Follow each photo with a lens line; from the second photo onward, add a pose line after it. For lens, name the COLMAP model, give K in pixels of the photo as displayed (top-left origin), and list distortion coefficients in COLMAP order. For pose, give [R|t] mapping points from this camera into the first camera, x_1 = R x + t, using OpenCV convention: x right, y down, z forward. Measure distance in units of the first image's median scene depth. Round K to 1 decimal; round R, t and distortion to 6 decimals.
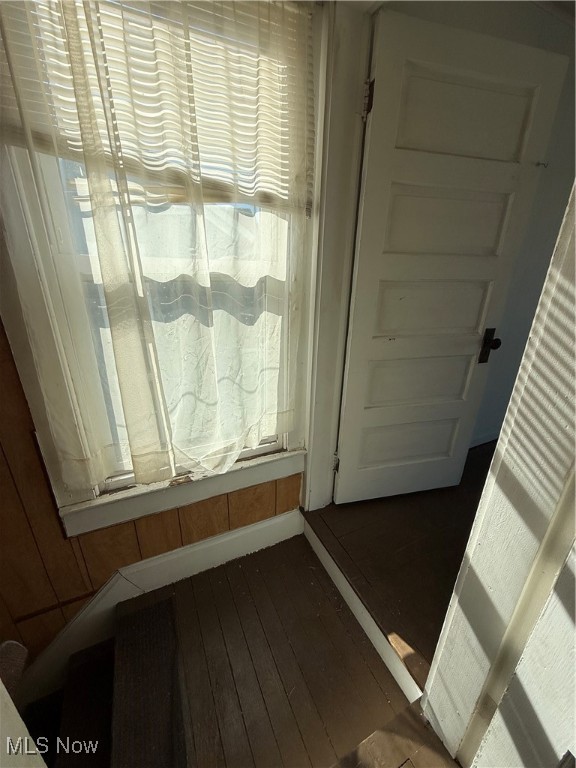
lens RADIAL K [[306.7, 0, 288.5], [0, 306.7, 380.2], [0, 0, 1]] dist [0.000820, -0.000038]
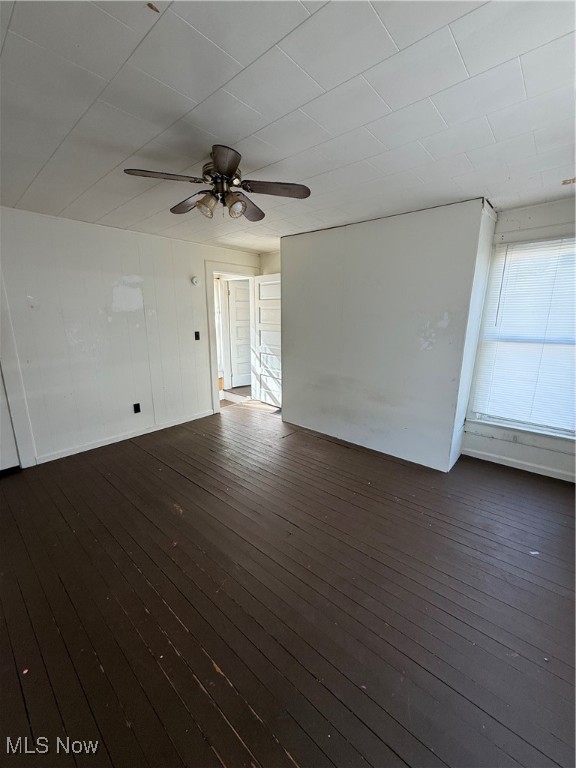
lens RADIAL K [[306.0, 0, 288.4], [0, 306.0, 378.6], [0, 0, 1]] dist [-0.000831, -0.000059]
pose [[0.921508, -0.094155, 0.376773, -0.707167], [0.148687, 0.981781, -0.118312, 0.998296], [-0.358769, 0.165047, 0.918719, -3.063712]]
